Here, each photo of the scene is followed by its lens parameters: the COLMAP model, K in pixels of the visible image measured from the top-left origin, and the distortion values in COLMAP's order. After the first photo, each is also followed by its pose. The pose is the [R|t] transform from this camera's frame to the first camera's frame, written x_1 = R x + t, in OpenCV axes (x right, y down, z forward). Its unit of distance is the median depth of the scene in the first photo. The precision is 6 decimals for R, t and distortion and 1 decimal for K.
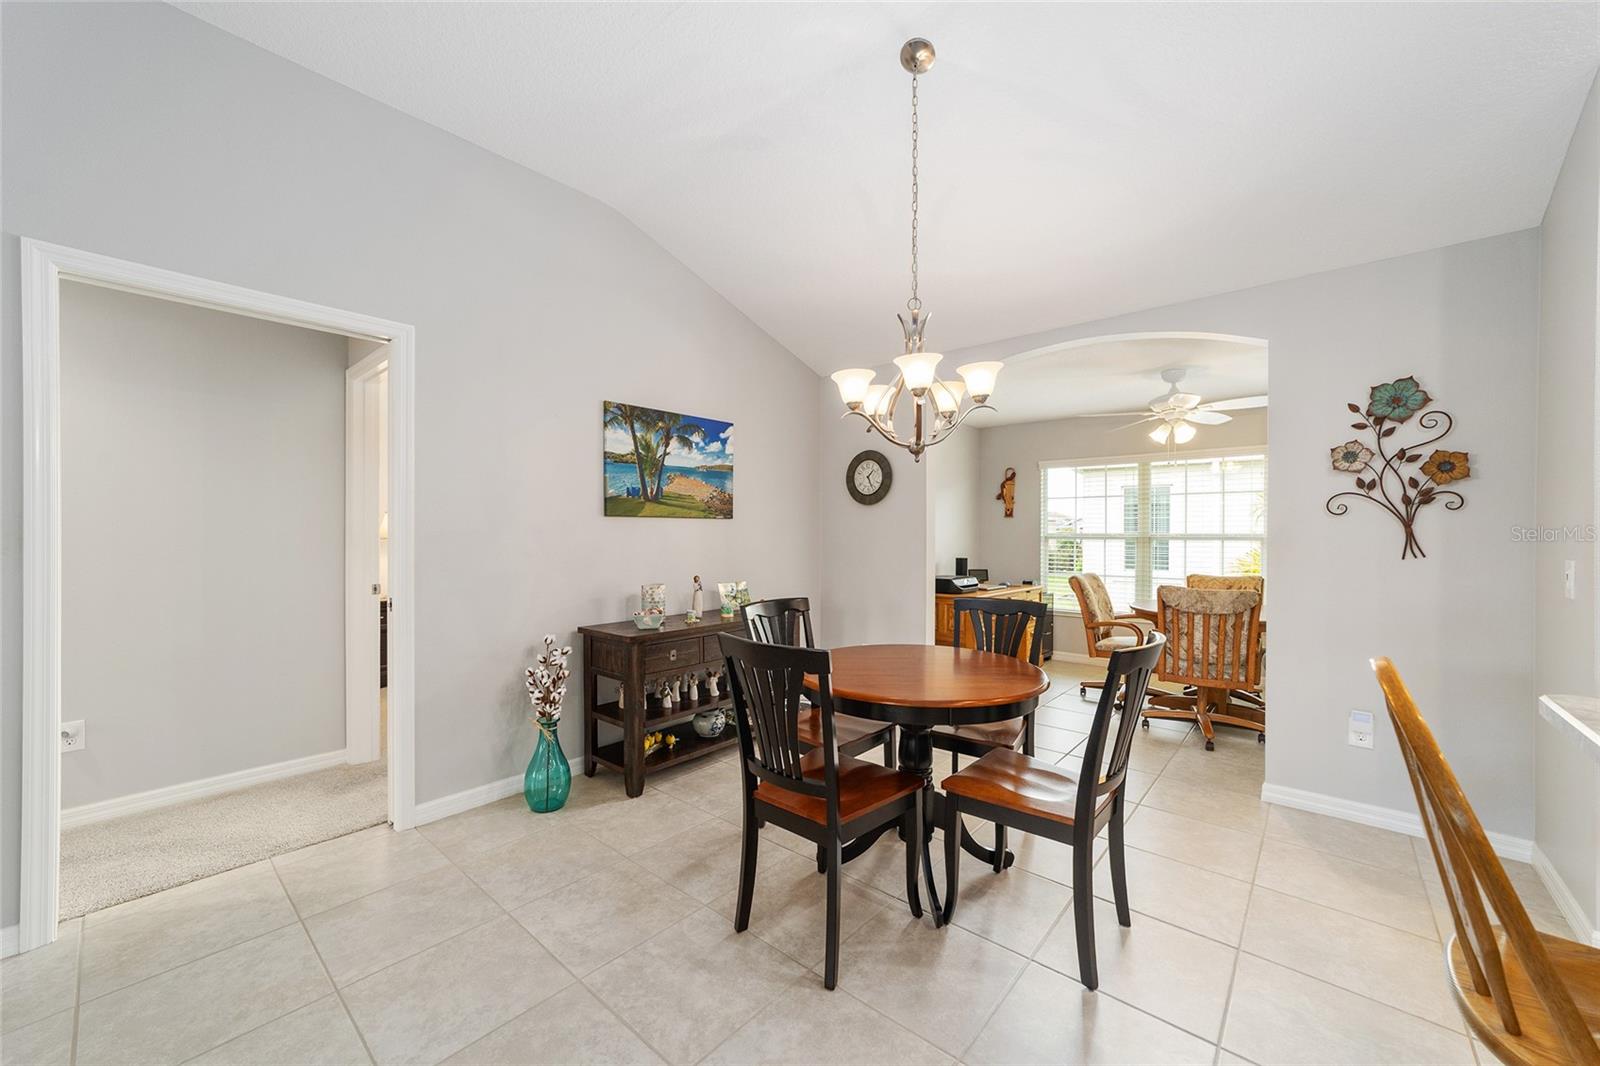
lens RADIAL K [[615.6, 0, 791.1], [0, 615.6, 532.9], [0, 0, 1]] dist [-0.011699, 0.006375]
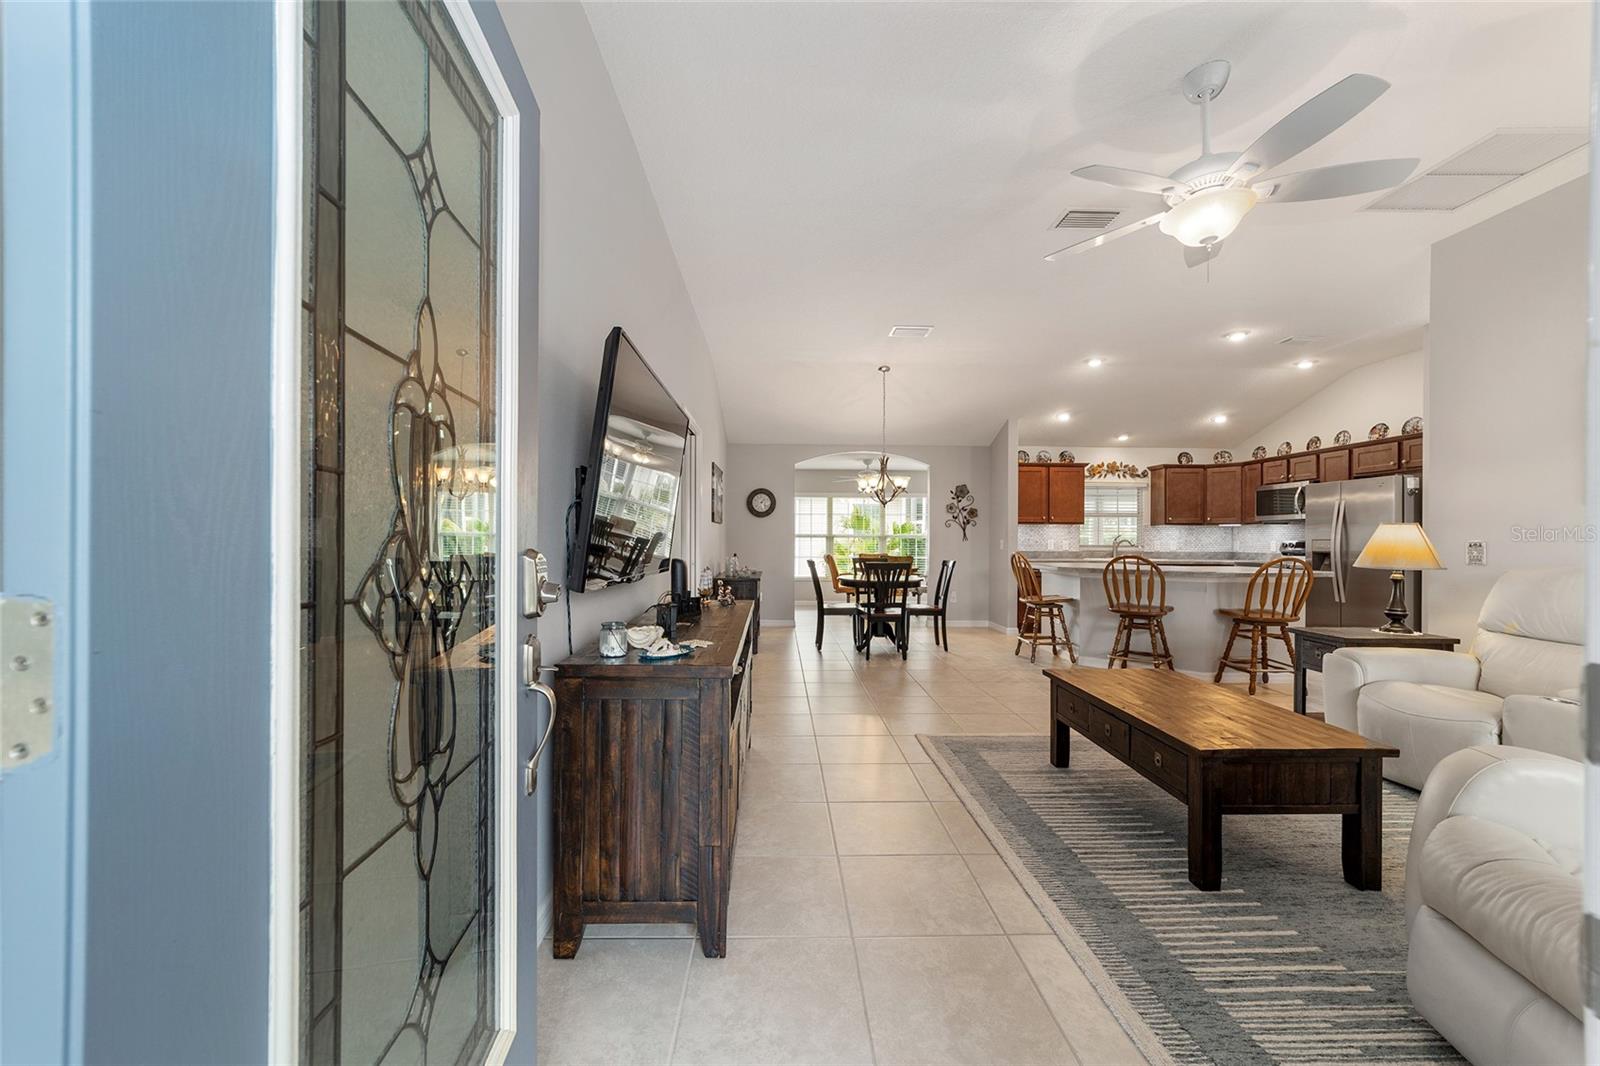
lens RADIAL K [[615.6, 0, 791.1], [0, 615.6, 541.5], [0, 0, 1]] dist [-0.011699, 0.006375]
pose [[0.736739, -0.000730, 0.676176, -1.320942], [-0.003075, 0.999985, 0.004431, 0.024514], [-0.676170, -0.005344, 0.736726, -0.546754]]
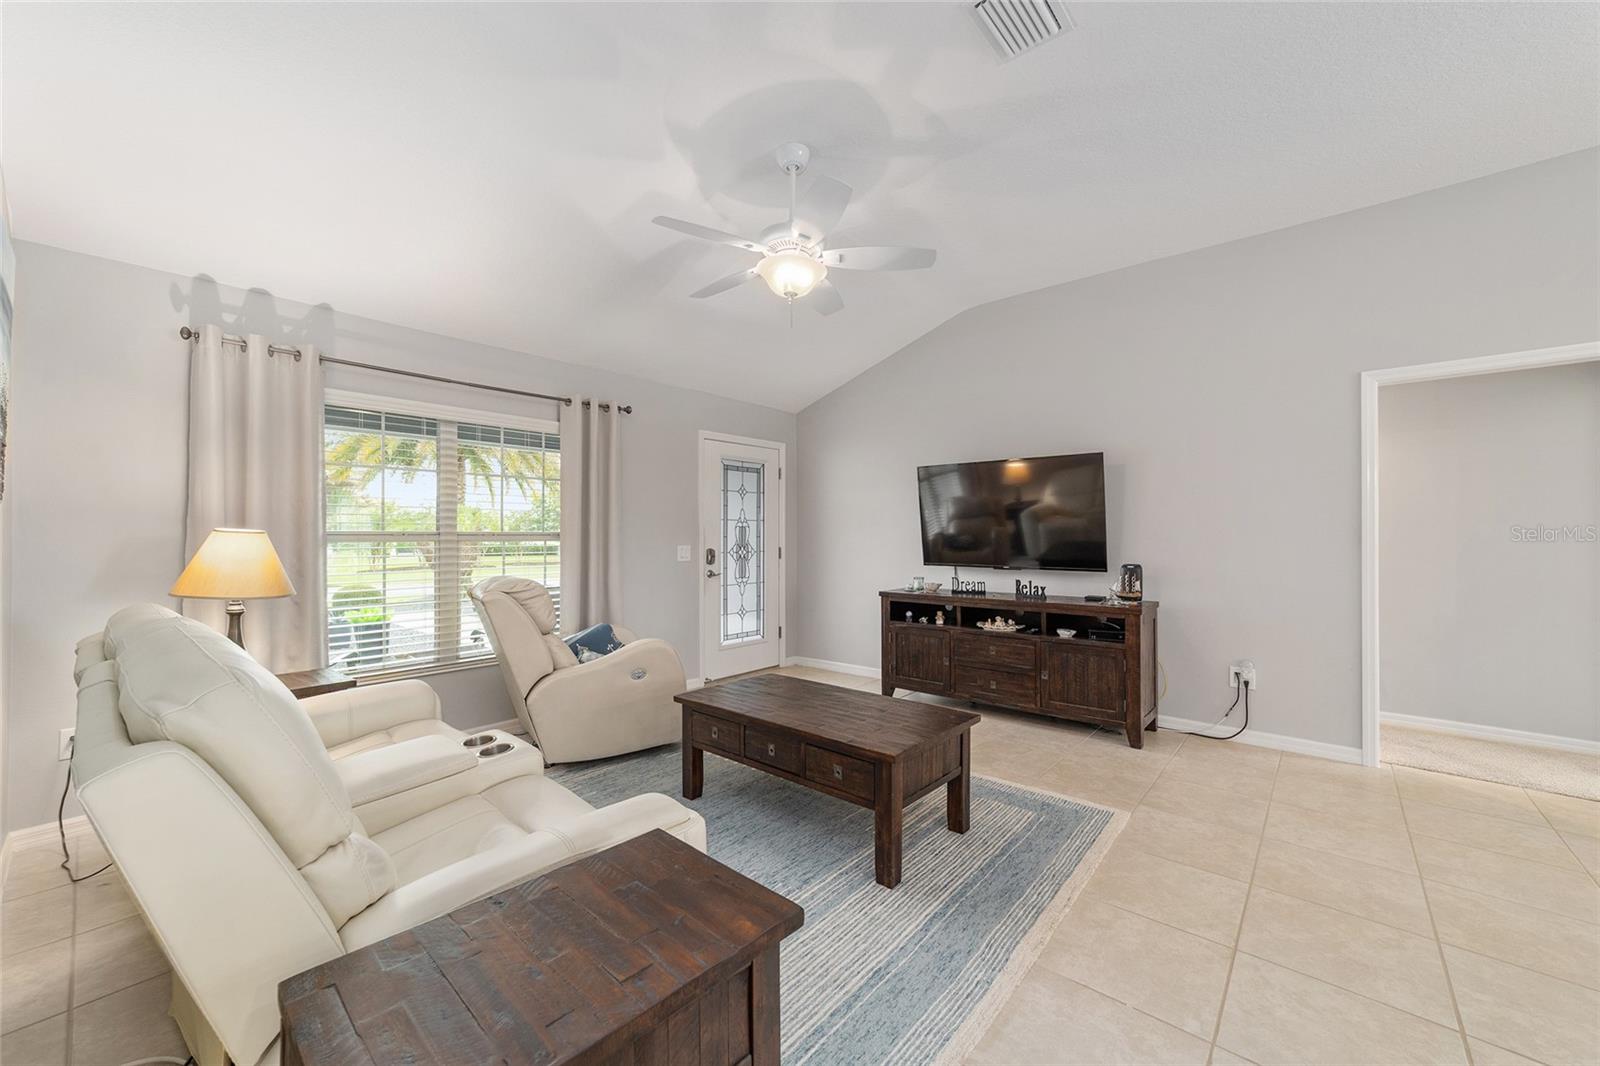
lens RADIAL K [[615.6, 0, 793.2], [0, 615.6, 530.7], [0, 0, 1]] dist [-0.011699, 0.006375]
pose [[0.005569, -0.011209, -0.999922, 0.287311], [-0.000555, 0.999937, -0.011212, 0.005409], [0.999984, 0.000618, 0.005563, -0.355952]]
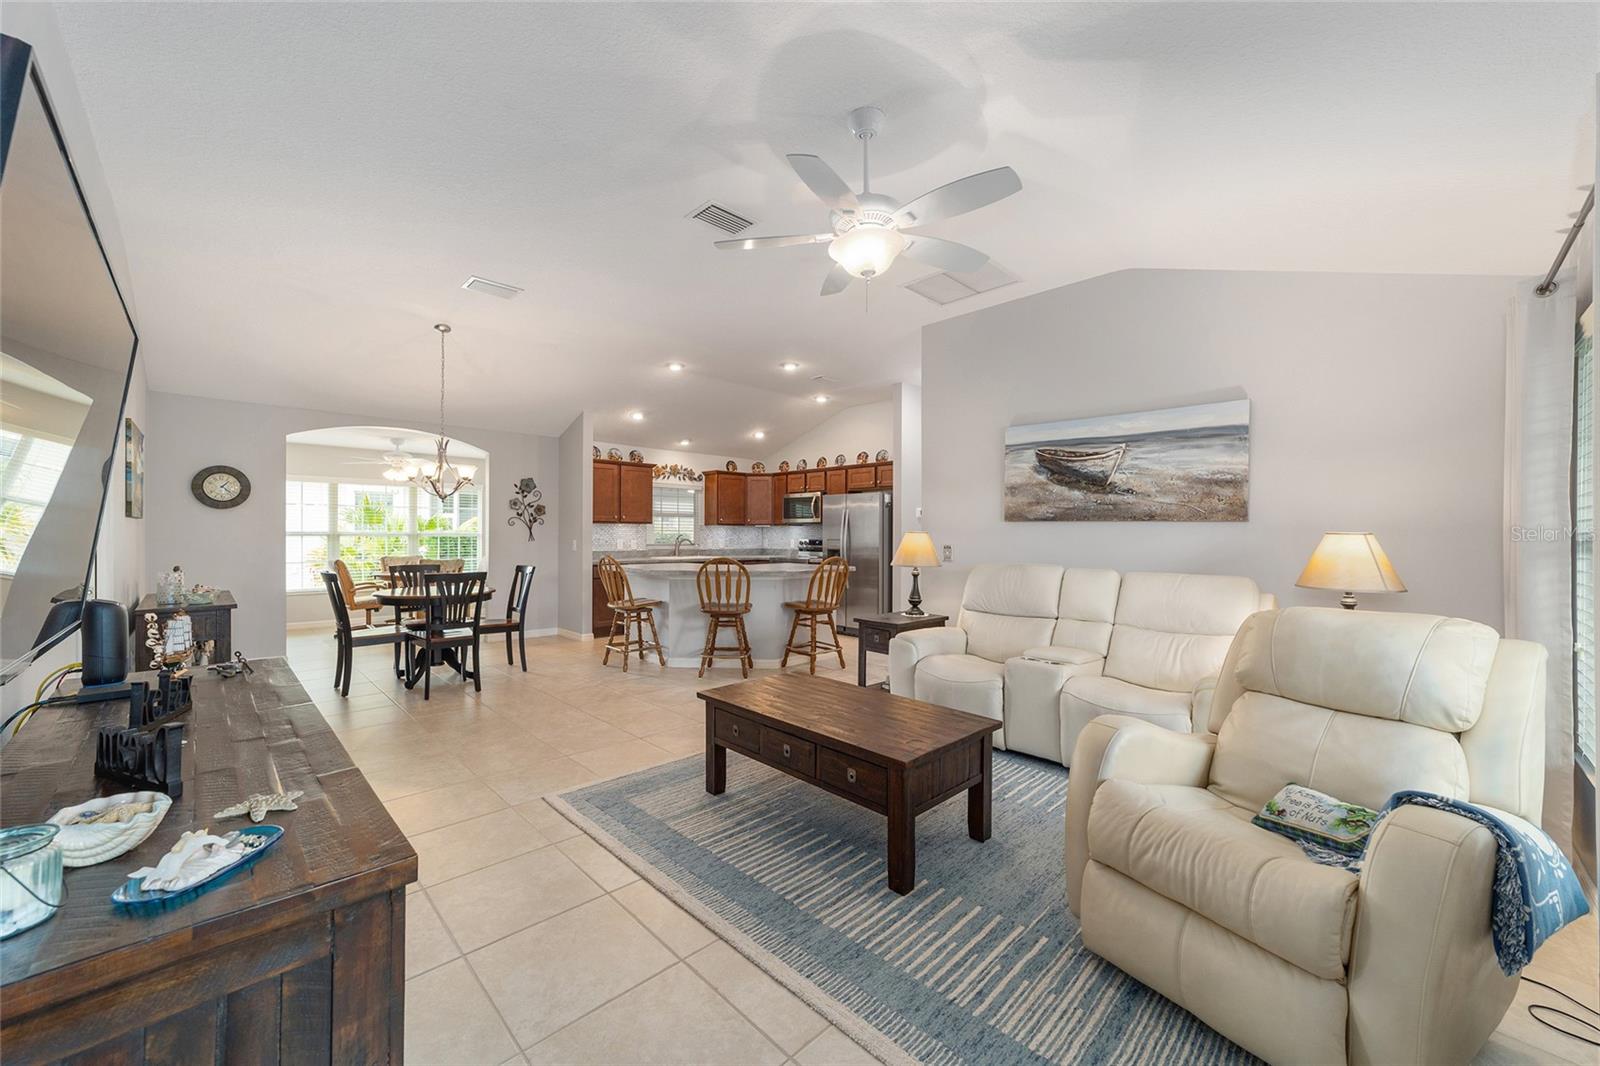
lens RADIAL K [[615.6, 0, 791.7], [0, 615.6, 536.3], [0, 0, 1]] dist [-0.011699, 0.006375]
pose [[0.084674, -0.005160, 0.996395, -1.254397], [-0.003263, 0.999980, 0.005456, -0.000304], [-0.996403, -0.003714, 0.084655, -0.329649]]
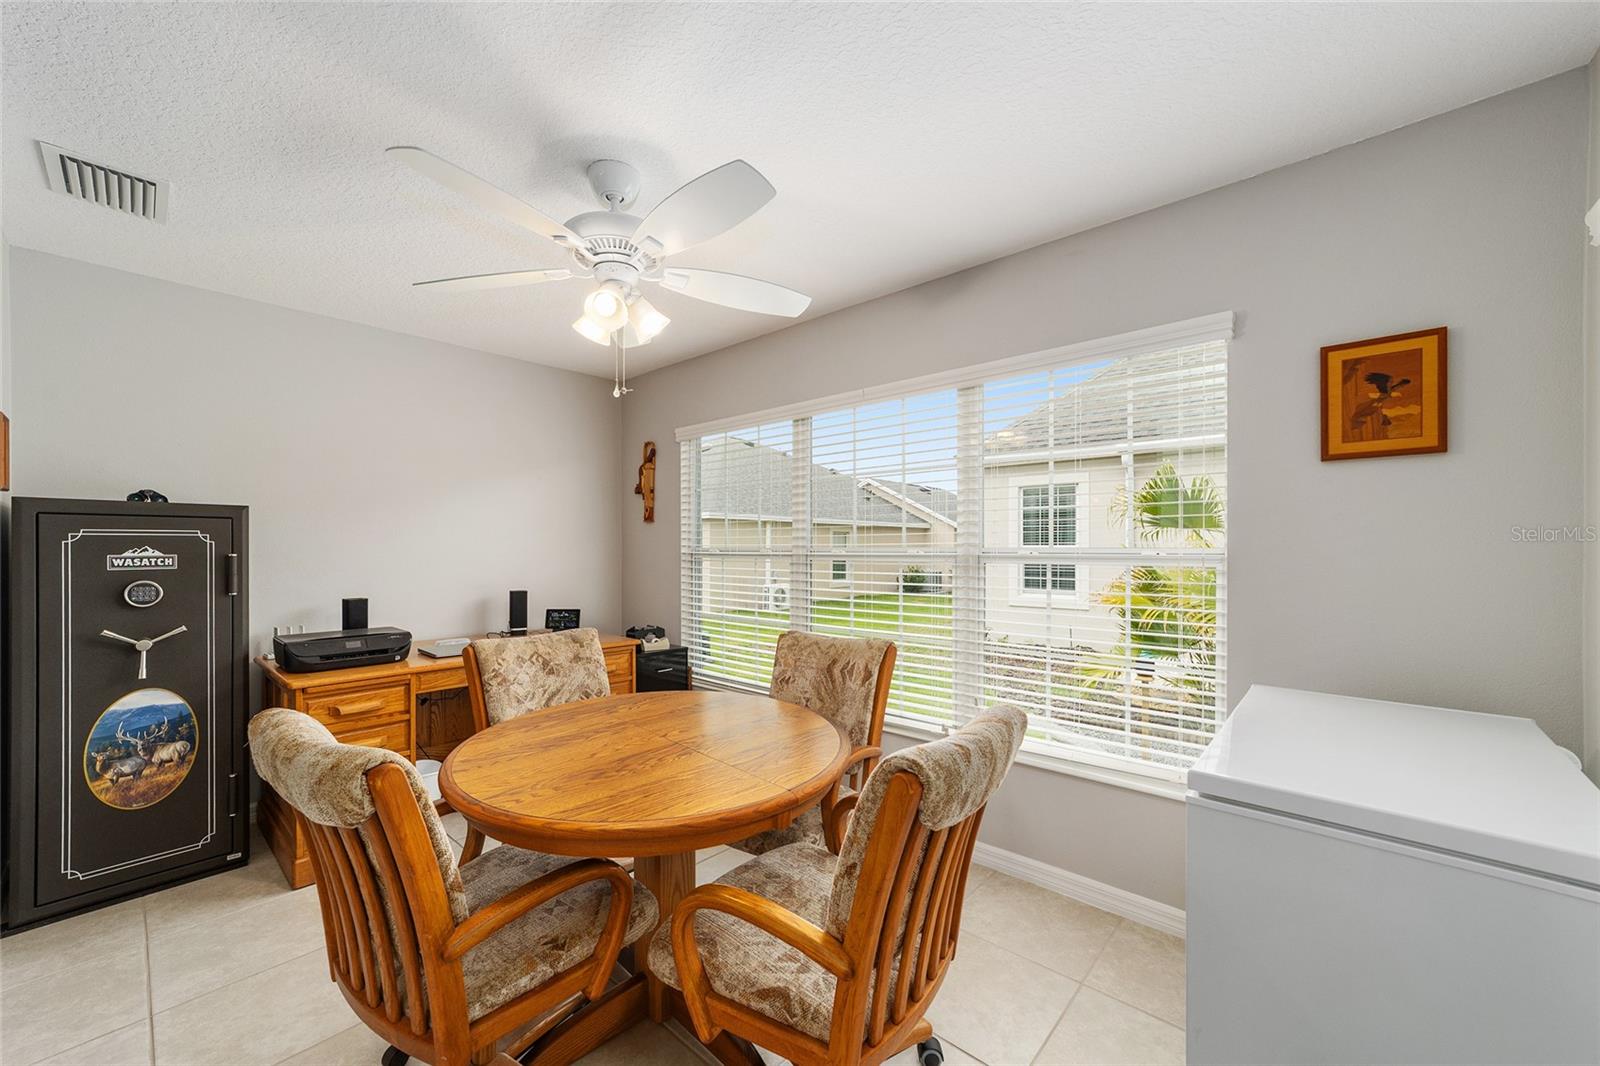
lens RADIAL K [[615.6, 0, 792.7], [0, 615.6, 554.0], [0, 0, 1]] dist [-0.011699, 0.006375]
pose [[0.999920, -0.003703, -0.012108, 0.917393], [0.003913, 0.999842, 0.017356, -0.006148], [0.012042, -0.017402, 0.999776, 0.694487]]
